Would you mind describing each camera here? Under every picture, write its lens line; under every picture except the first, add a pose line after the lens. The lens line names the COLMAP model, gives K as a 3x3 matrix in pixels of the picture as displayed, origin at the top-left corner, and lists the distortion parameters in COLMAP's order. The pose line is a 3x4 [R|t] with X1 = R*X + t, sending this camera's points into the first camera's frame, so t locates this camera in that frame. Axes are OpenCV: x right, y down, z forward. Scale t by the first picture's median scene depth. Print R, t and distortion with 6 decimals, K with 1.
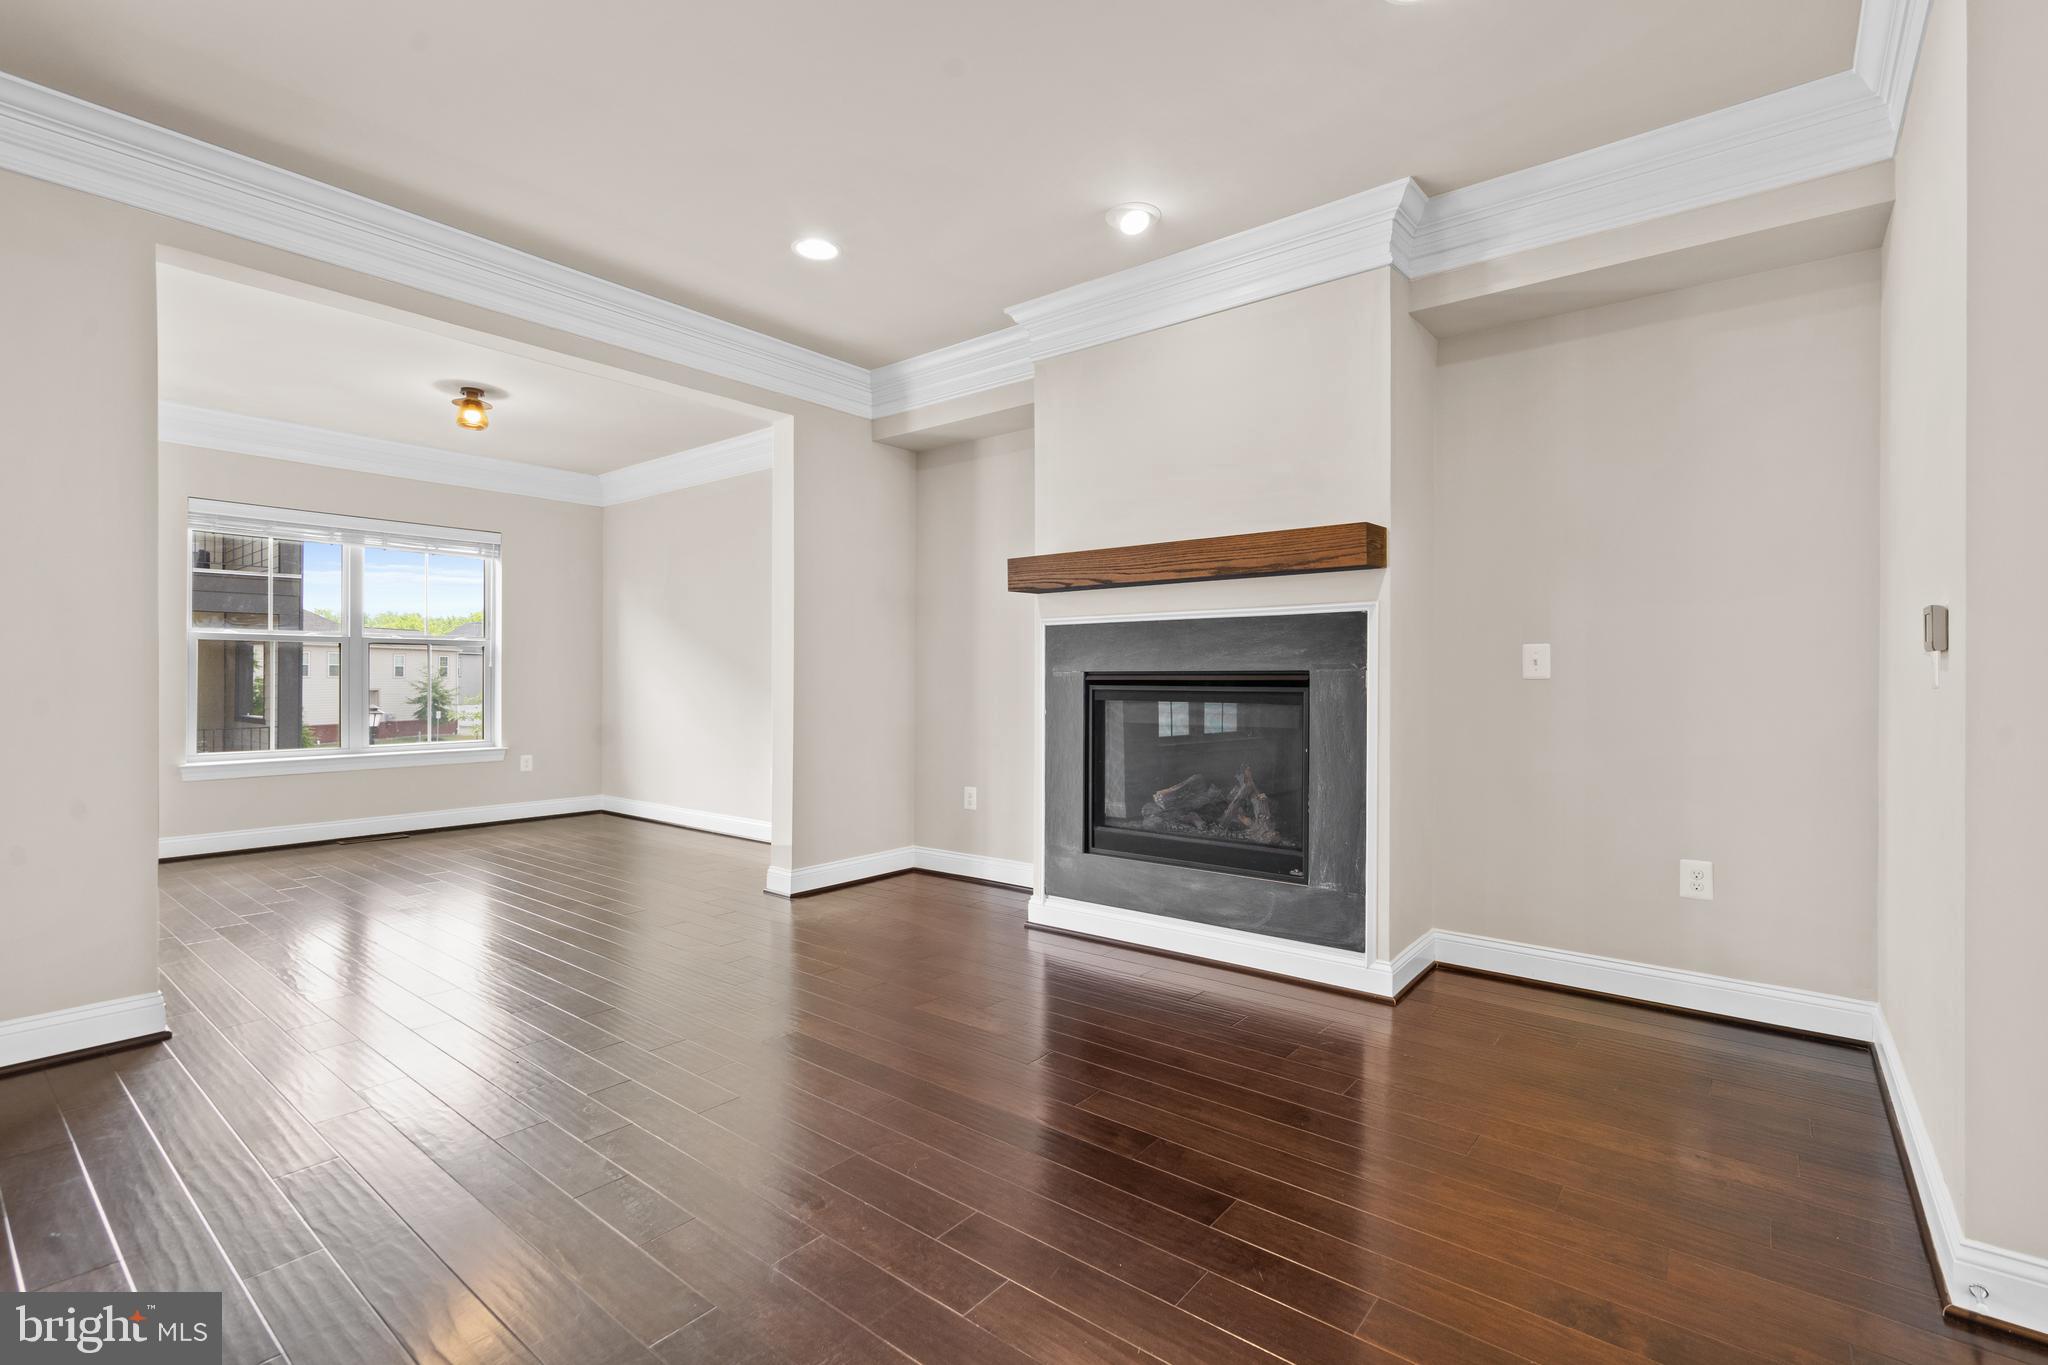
lens RADIAL K [[931.1, 0, 1030.7], [0, 931.1, 675.0], [0, 0, 1]] dist [0.001172, 0.000270]
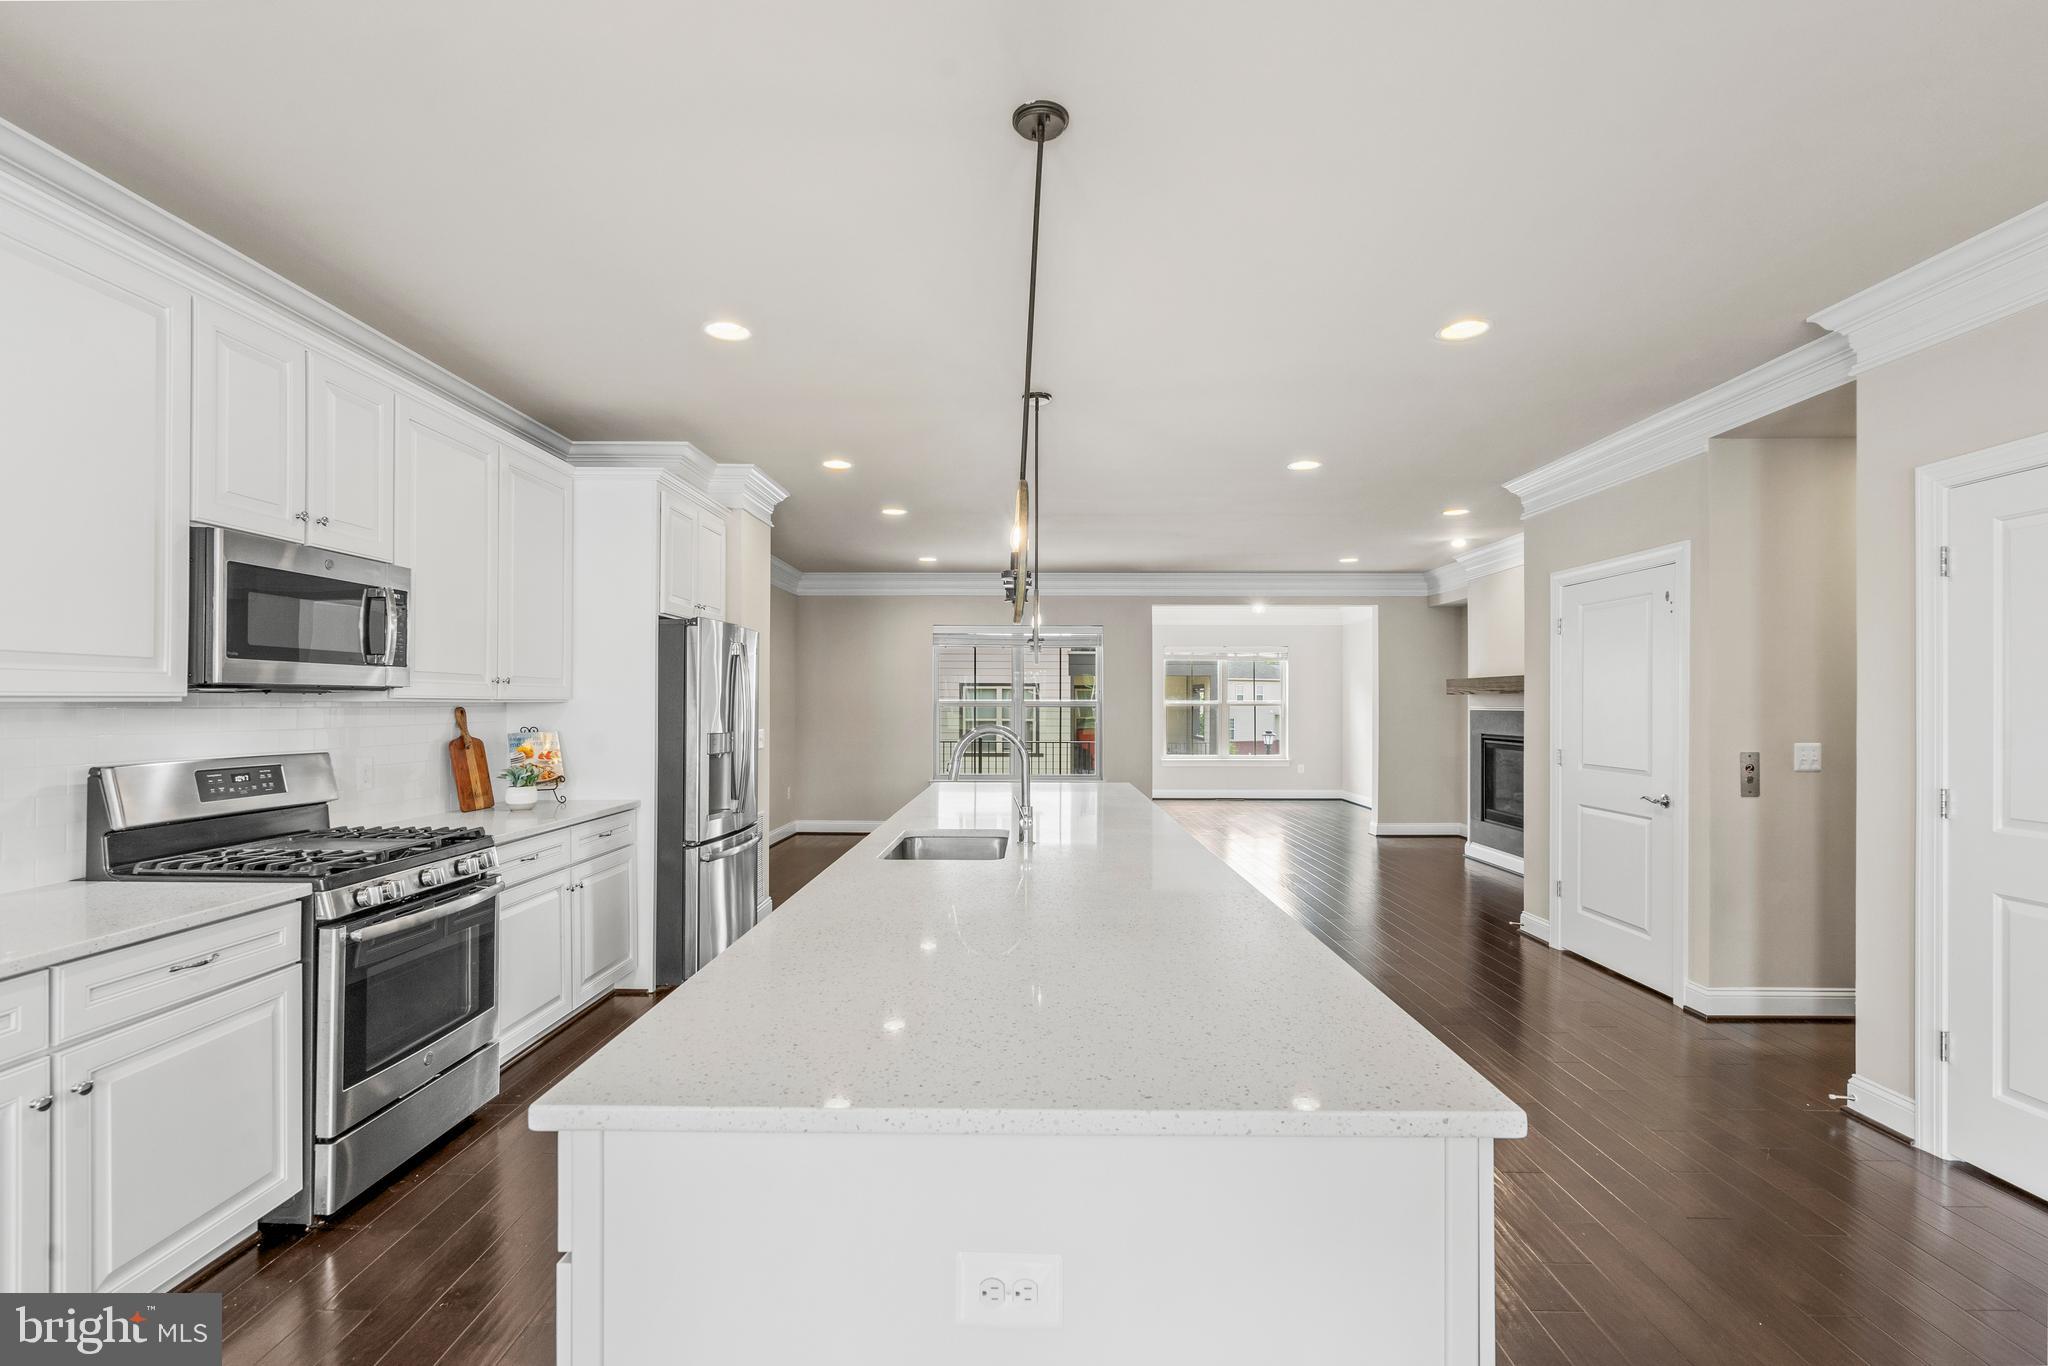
lens RADIAL K [[920.6, 0, 1014.4], [0, 920.6, 699.3], [0, 0, 1]] dist [-0.003718, -0.000137]
pose [[0.612908, -0.001997, -0.790152, 1.040718], [0.003068, 0.999995, -0.000148, -0.081991], [0.790148, -0.002333, 0.612911, -1.080654]]
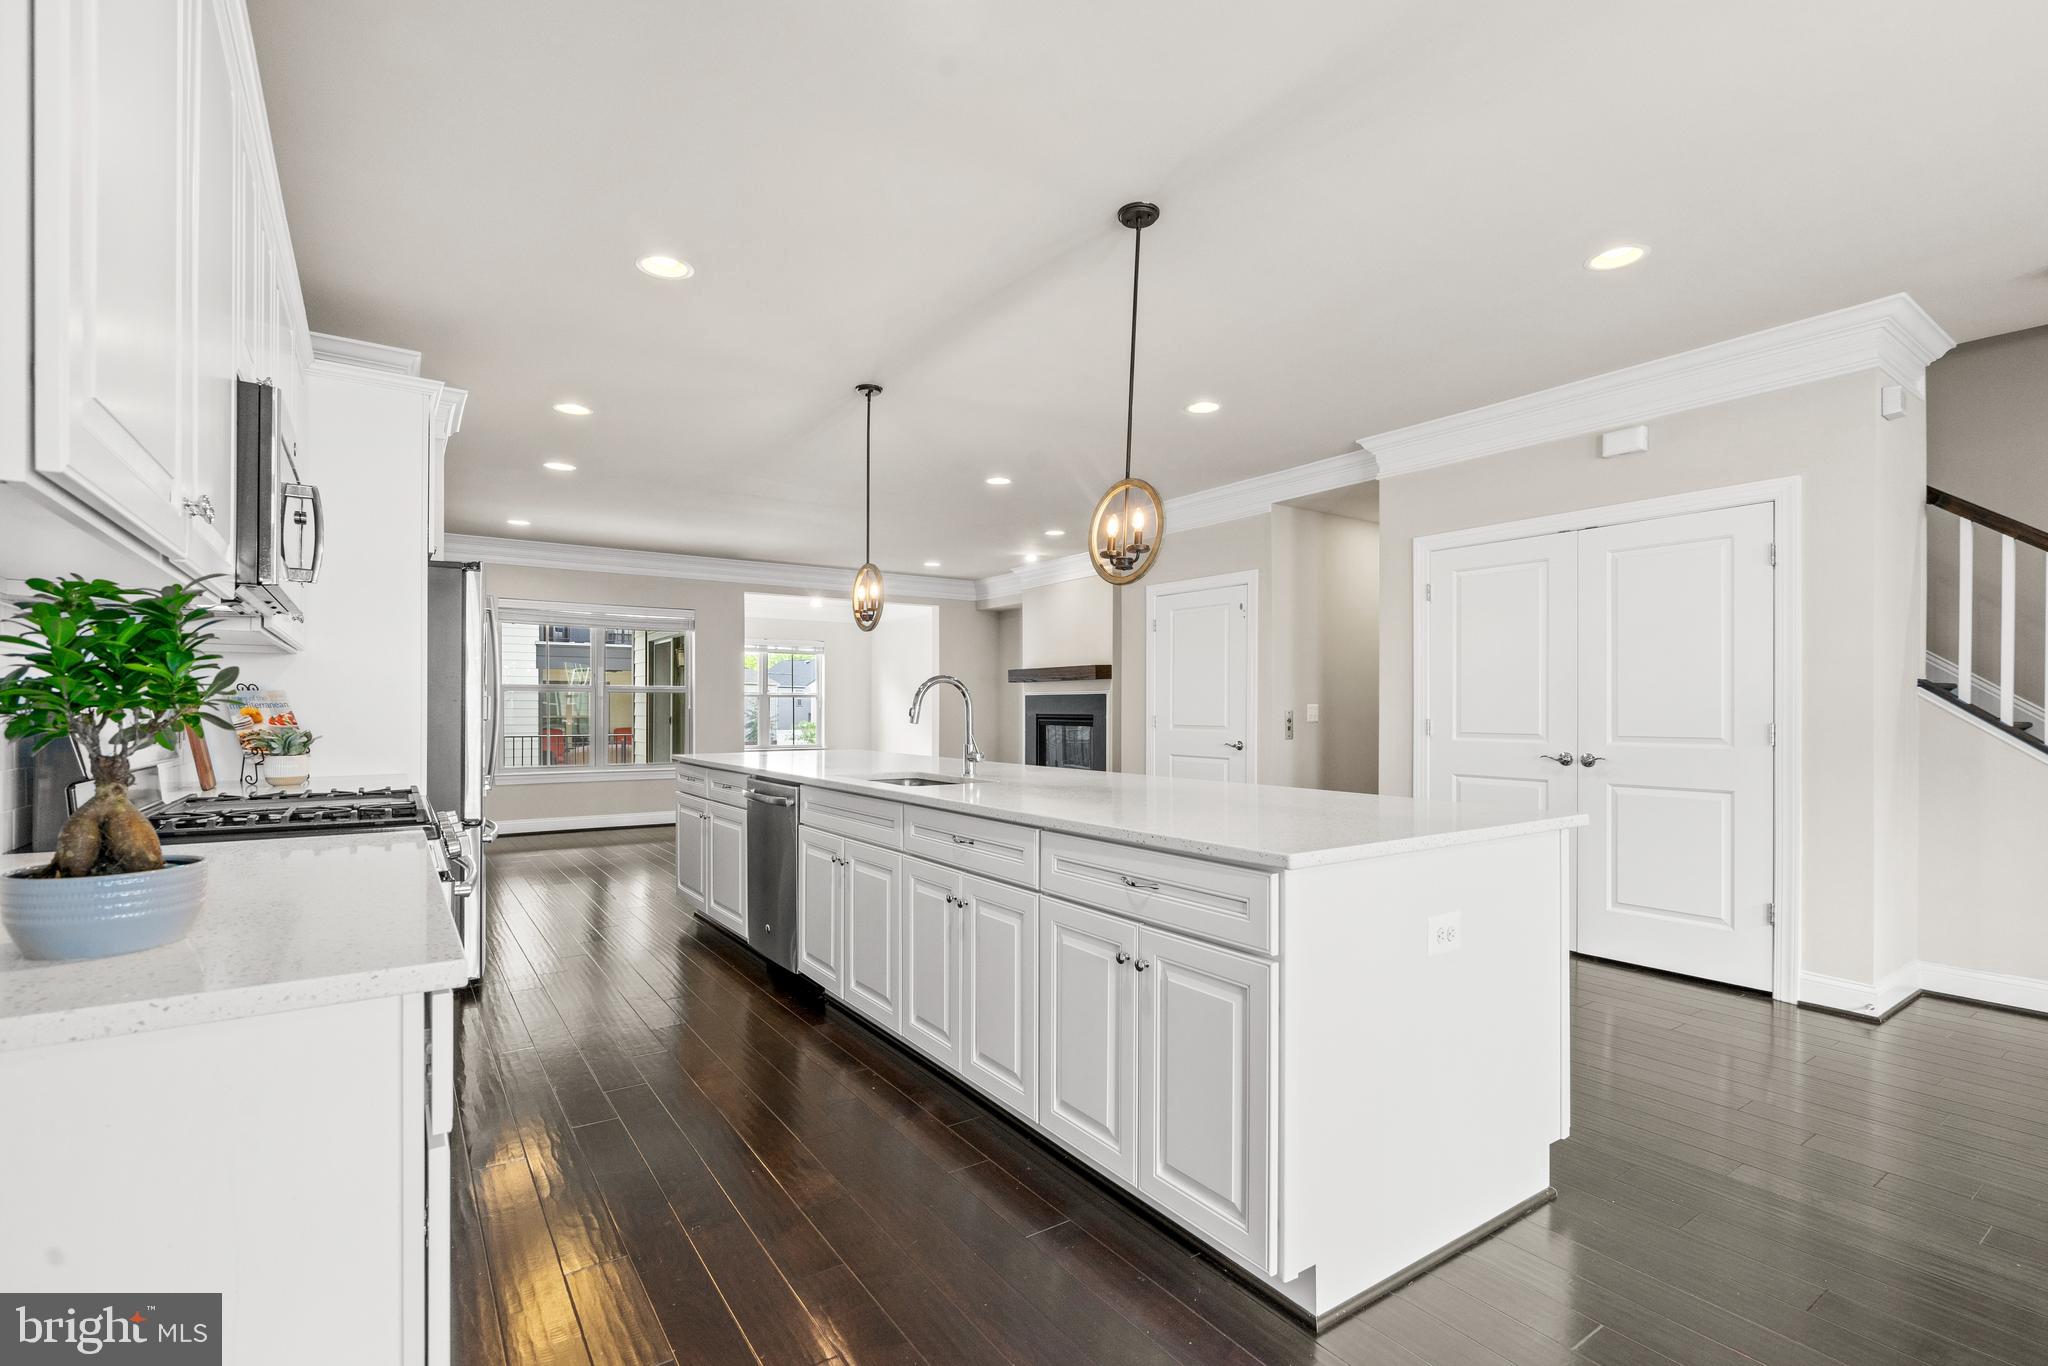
lens RADIAL K [[929.0, 0, 1024.3], [0, 929.0, 705.4], [0, 0, 1]] dist [0.002512, 0.000157]
pose [[0.960058, 0.000020, -0.279801, 0.744173], [0.000875, 0.999995, 0.003074, -0.034187], [0.279799, -0.003196, 0.960053, -1.471831]]
